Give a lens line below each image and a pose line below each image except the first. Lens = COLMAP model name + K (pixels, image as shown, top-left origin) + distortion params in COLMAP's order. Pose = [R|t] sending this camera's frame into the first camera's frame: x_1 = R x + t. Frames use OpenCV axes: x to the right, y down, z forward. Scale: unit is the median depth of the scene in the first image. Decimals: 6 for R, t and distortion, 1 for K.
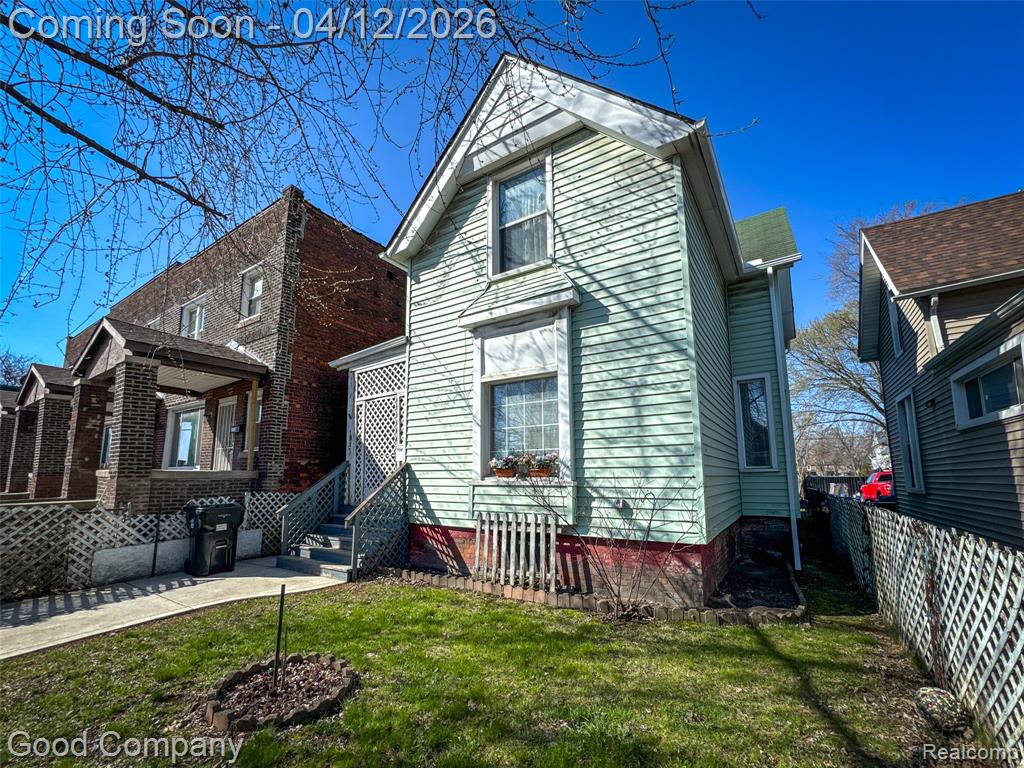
lens RADIAL K [[415.2, 0, 516.0], [0, 415.2, 428.2], [0, 0, 1]] dist [-0.001186, -0.000017]
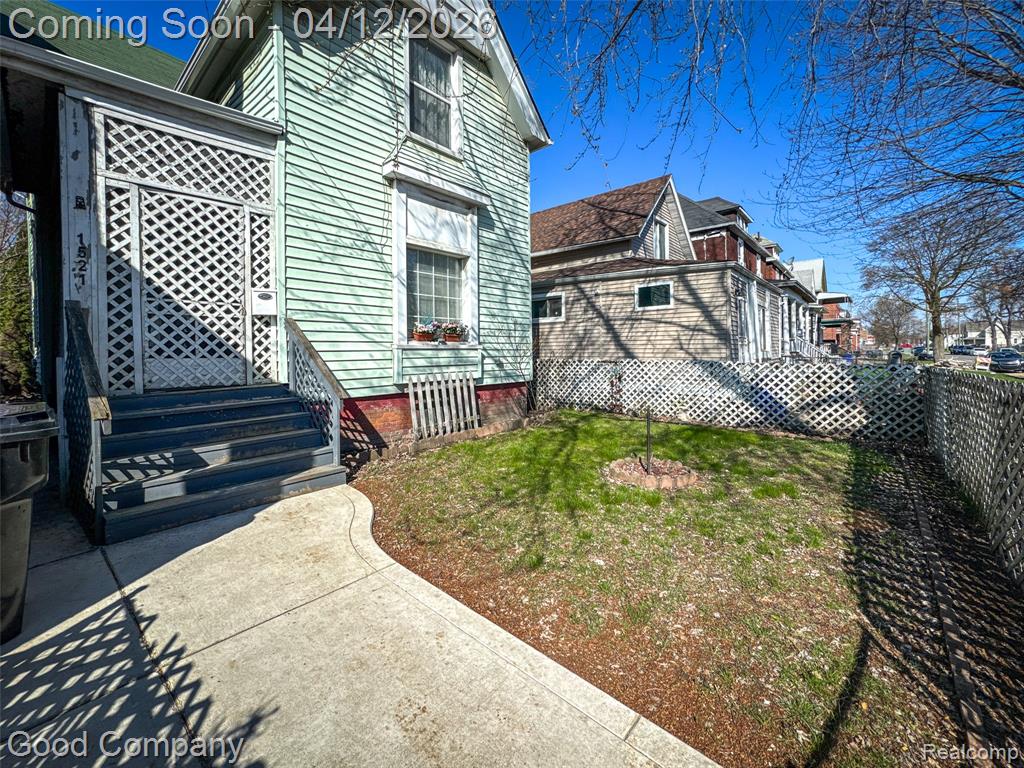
lens RADIAL K [[417.5, 0, 482.4], [0, 417.5, 349.1], [0, 0, 1]] dist [0.001046, 0.000218]
pose [[0.201558, -0.001417, 0.979476, -0.845914], [-0.113722, 0.993202, 0.024839, 0.076627], [-0.972852, -0.116395, 0.200026, 0.519009]]
